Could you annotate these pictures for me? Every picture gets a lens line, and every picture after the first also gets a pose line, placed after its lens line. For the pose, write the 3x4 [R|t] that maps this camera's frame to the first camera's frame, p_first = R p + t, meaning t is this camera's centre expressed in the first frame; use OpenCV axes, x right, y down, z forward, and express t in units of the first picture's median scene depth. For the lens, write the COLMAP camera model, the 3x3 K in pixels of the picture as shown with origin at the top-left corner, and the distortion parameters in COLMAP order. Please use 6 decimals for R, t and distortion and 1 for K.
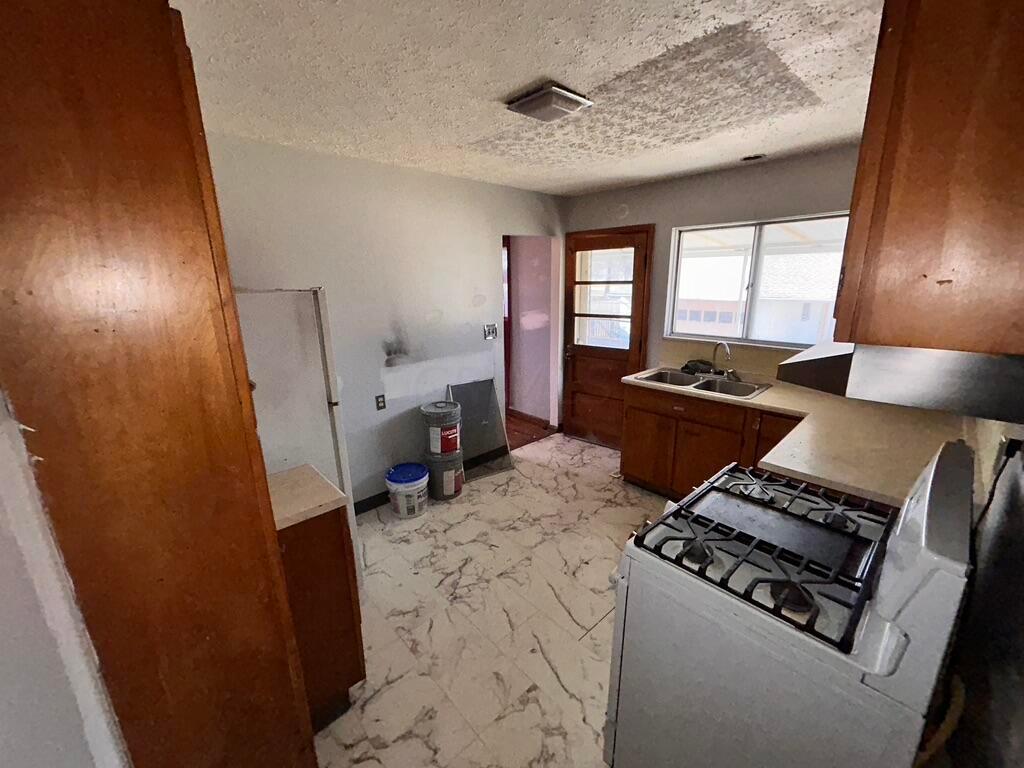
lens RADIAL K [[412.2, 0, 512.2], [0, 412.2, 385.8], [0, 0, 1]] dist [0.001690, 0.000196]
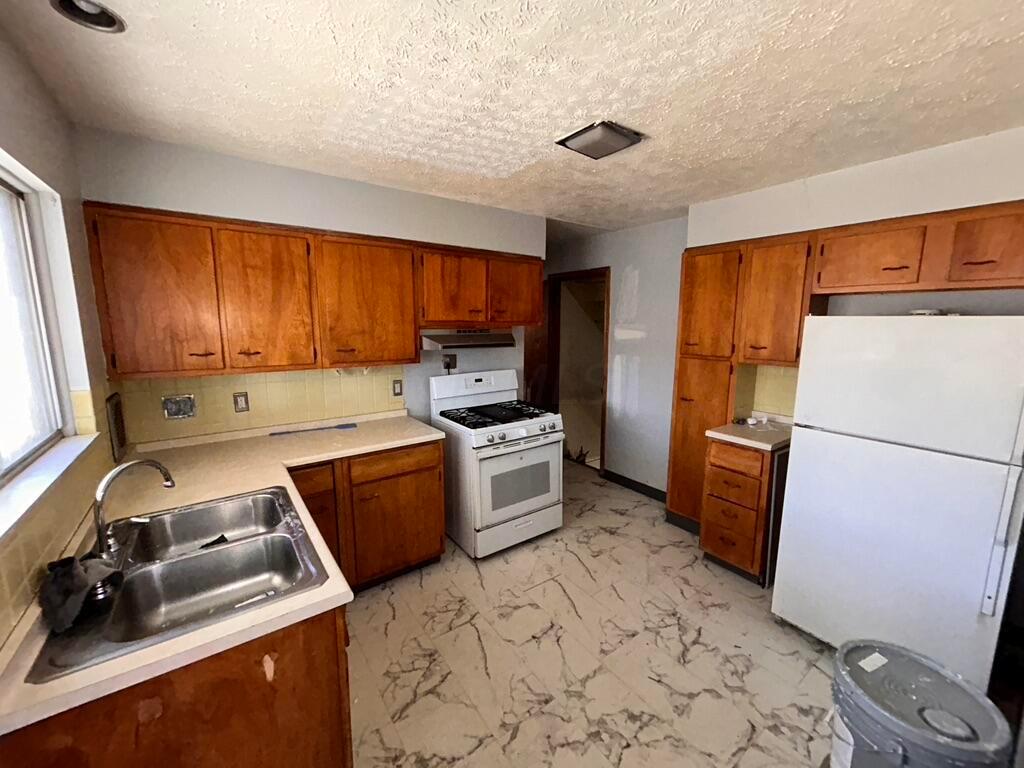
lens RADIAL K [[412.2, 0, 514.4], [0, 412.2, 382.9], [0, 0, 1]] dist [0.001690, 0.000196]
pose [[-0.992409, -0.004132, 0.122913, 0.119655], [0.044445, 0.919838, 0.389773, -0.394091], [-0.114671, 0.392277, -0.912672, 1.600033]]
